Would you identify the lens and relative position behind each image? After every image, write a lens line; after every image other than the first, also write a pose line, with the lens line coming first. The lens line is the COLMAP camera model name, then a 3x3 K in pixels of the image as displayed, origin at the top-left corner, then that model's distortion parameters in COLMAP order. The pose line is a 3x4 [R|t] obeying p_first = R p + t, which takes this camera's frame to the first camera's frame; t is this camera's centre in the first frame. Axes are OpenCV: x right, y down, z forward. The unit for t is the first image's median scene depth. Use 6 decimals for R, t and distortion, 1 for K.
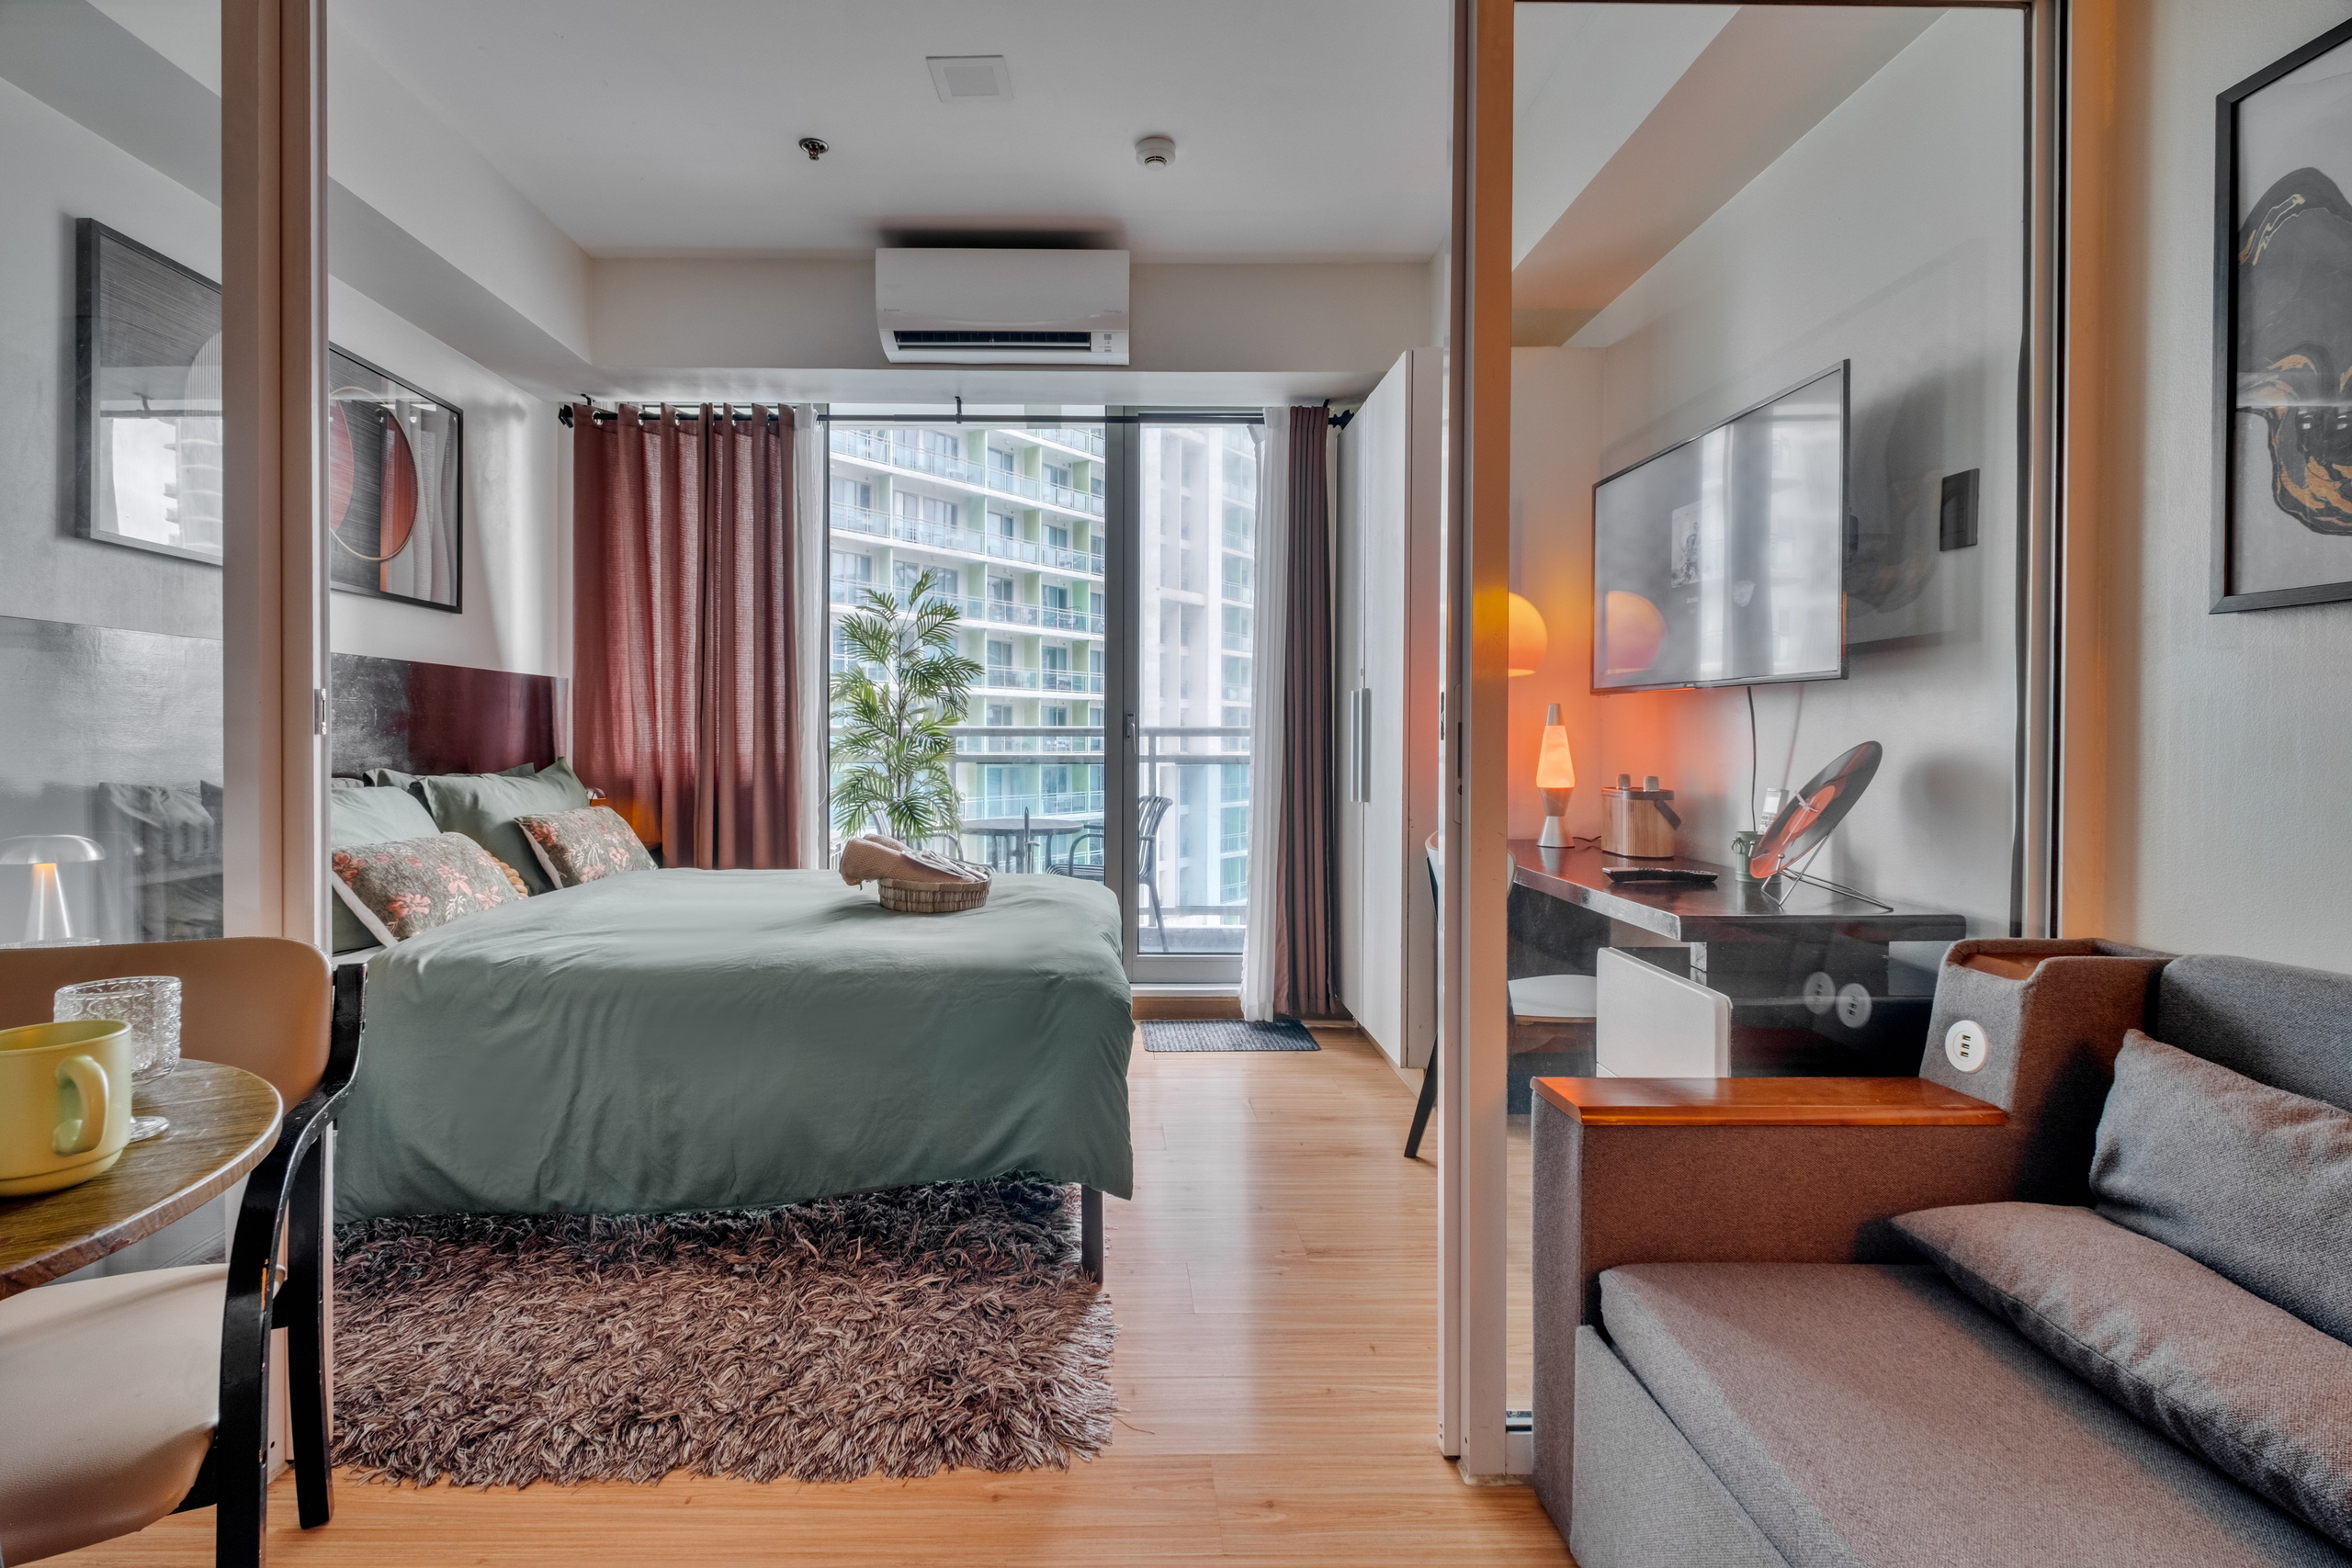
lens RADIAL K [[1092.7, 0, 1119.8], [0, 1092.7, 748.2], [0, 0, 1]] dist [0.002938, 0.000540]
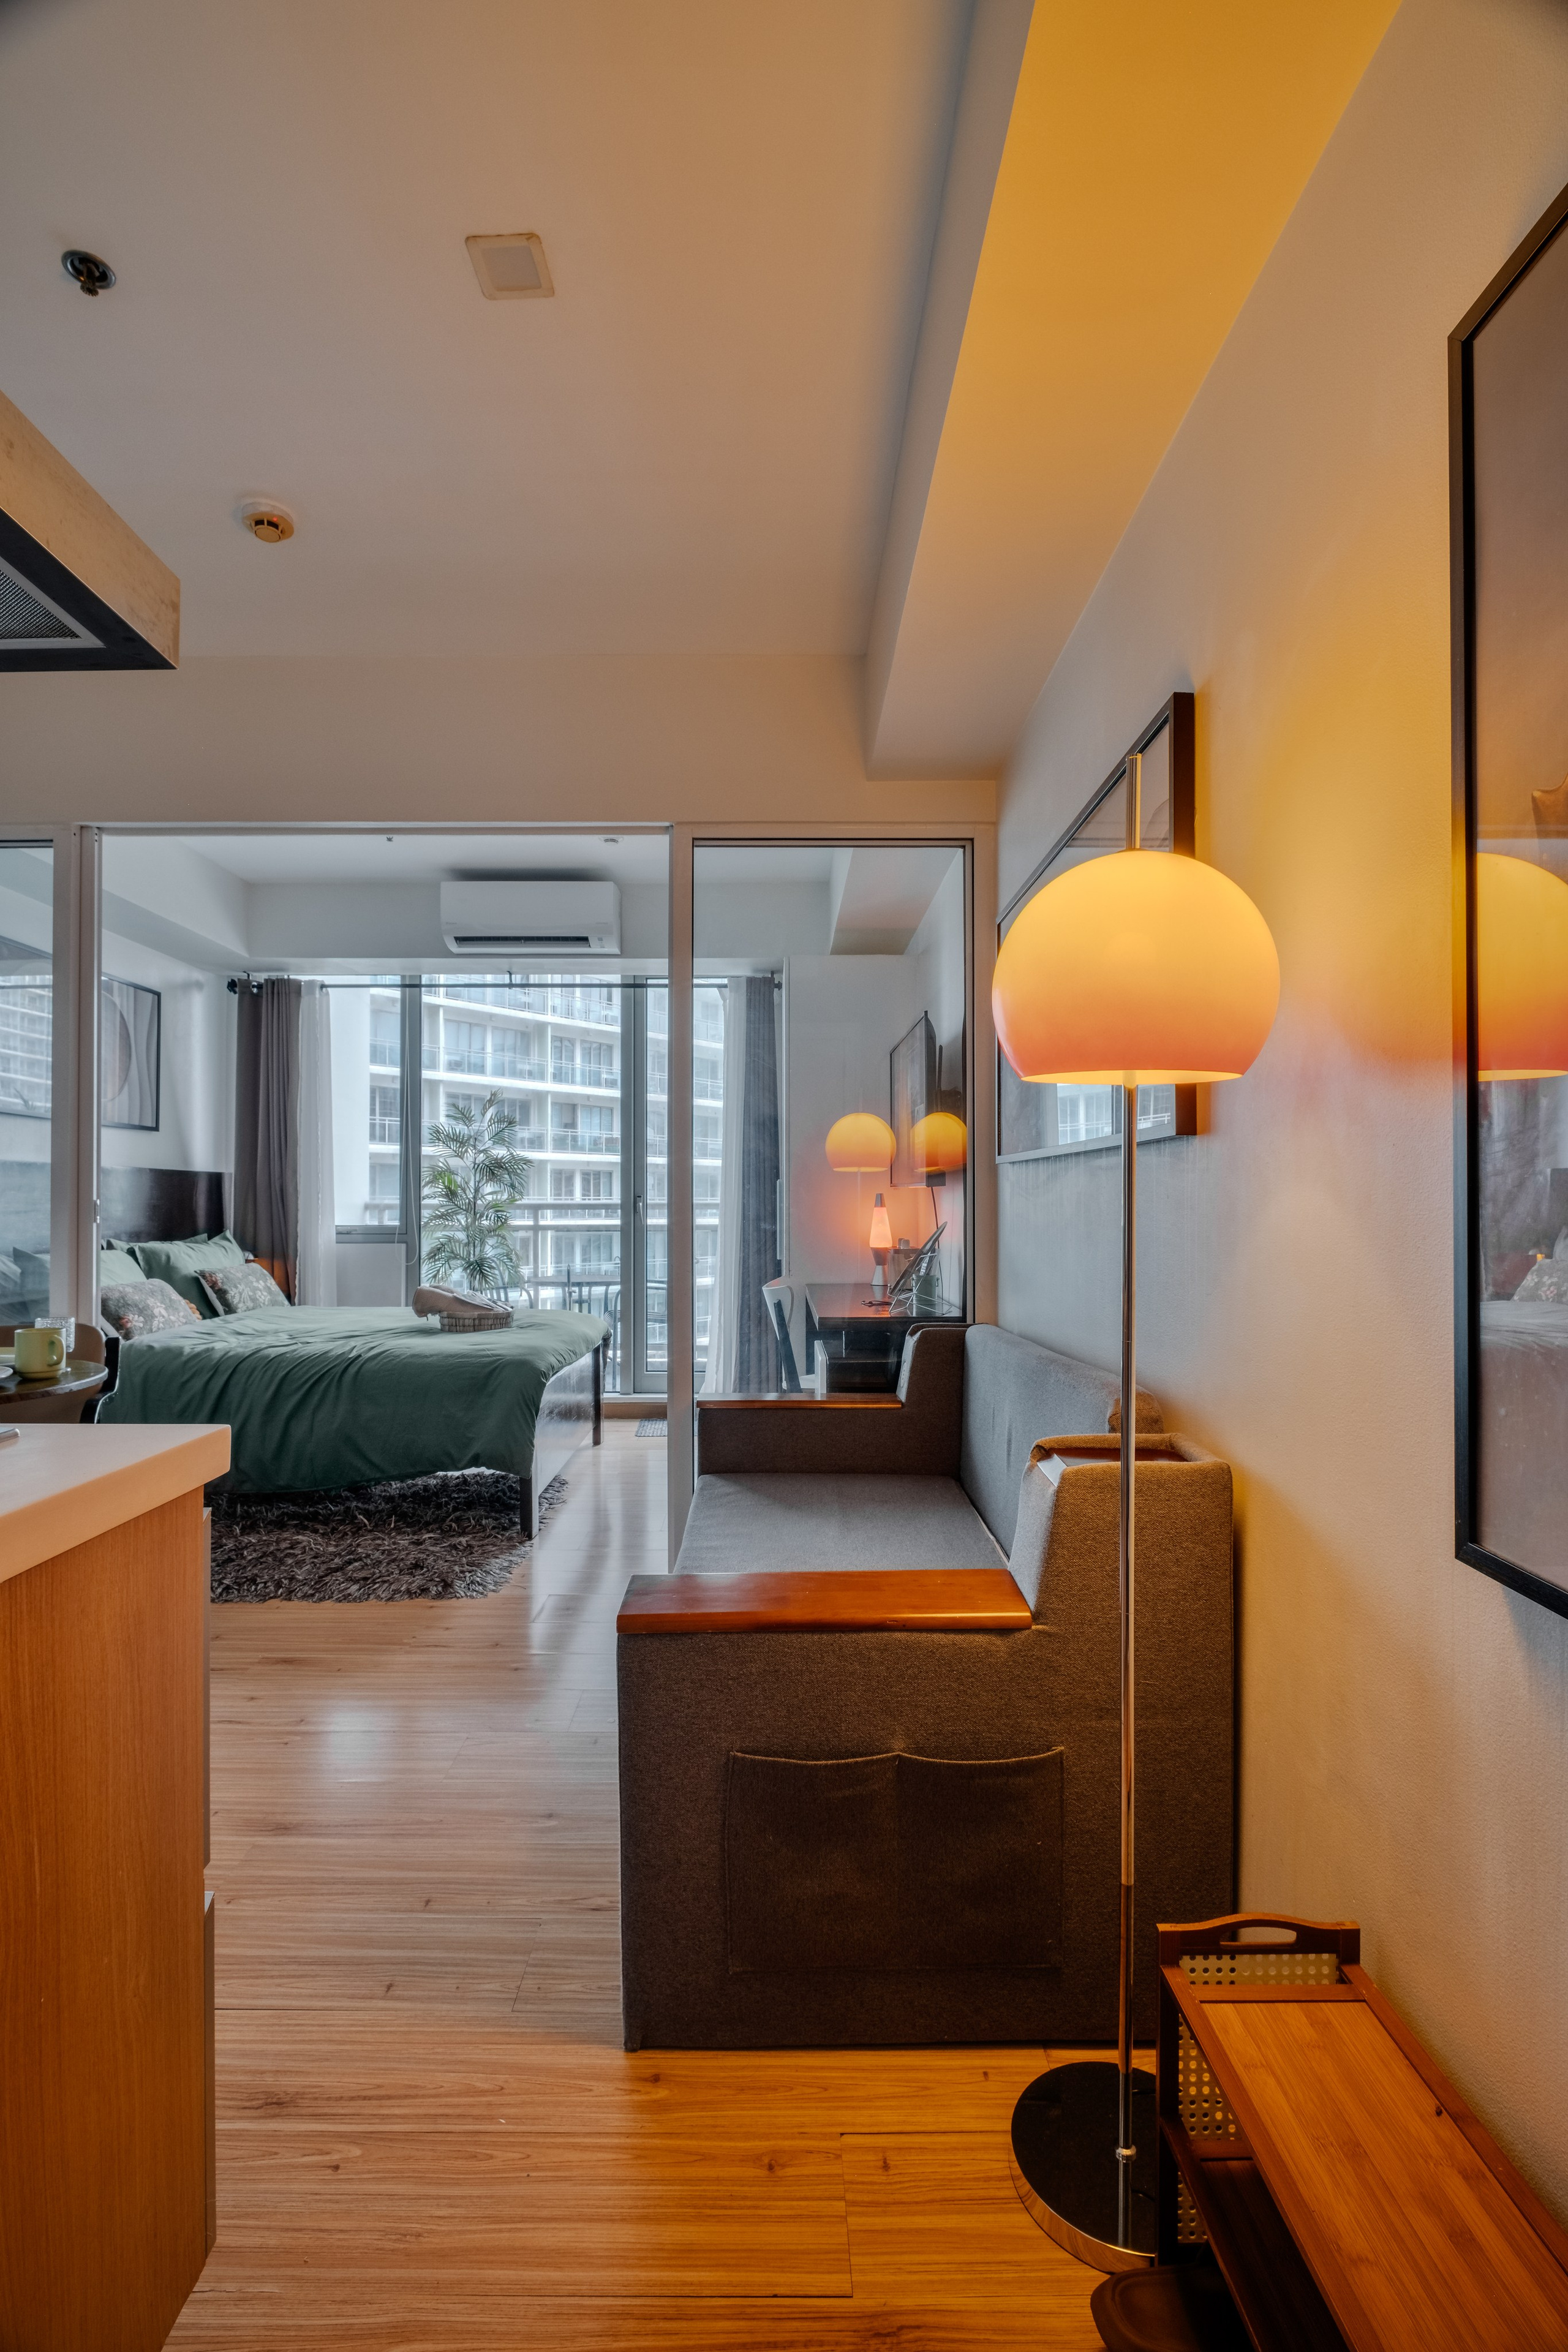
lens RADIAL K [[1080.4, 0, 765.7], [0, 1080.4, 1188.4], [0, 0, 1]] dist [0.002684, -0.000083]
pose [[0.999813, -0.004176, -0.018864, 0.283733], [0.003760, 0.999750, -0.022032, -0.015020], [0.018951, 0.021957, 0.999579, -0.513971]]
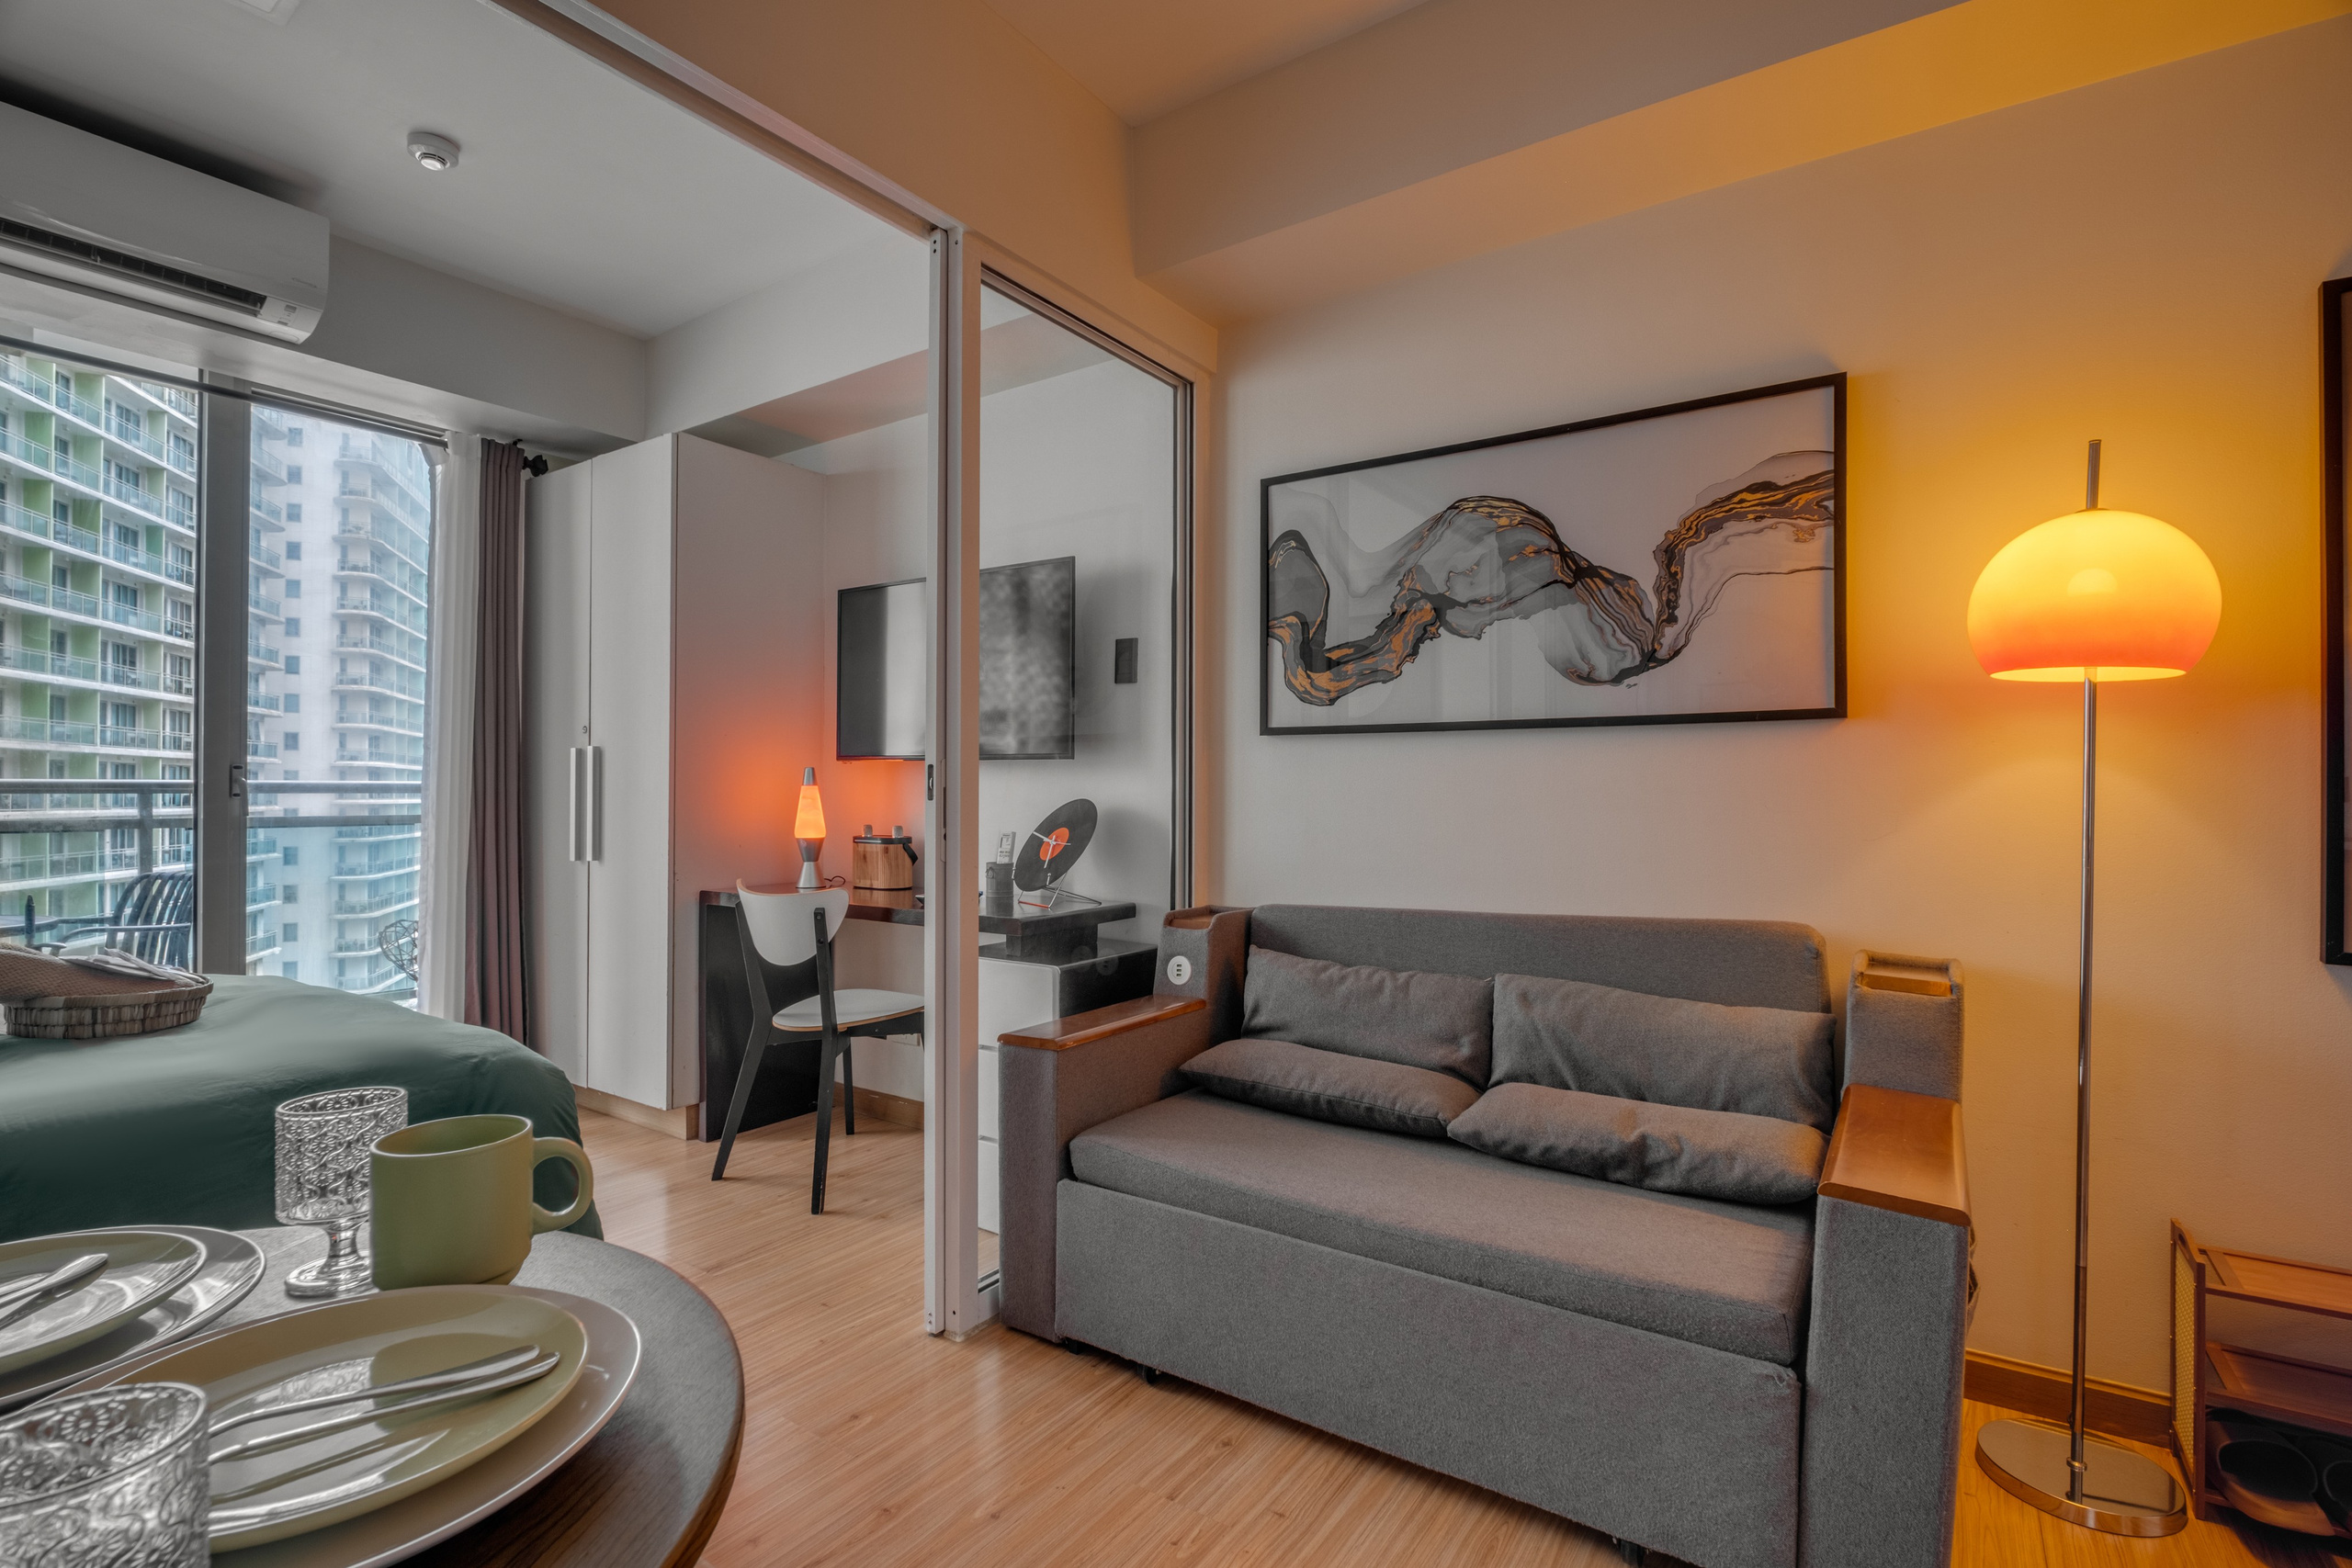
lens RADIAL K [[1085.3, 0, 1182.5], [0, 1085.3, 785.7], [0, 0, 1]] dist [0.000468, -0.008313]
pose [[0.571129, 0.005372, 0.820843, -0.345548], [0.007144, 0.999908, -0.011514, -0.004020], [-0.820829, 0.012440, 0.571039, -0.008231]]
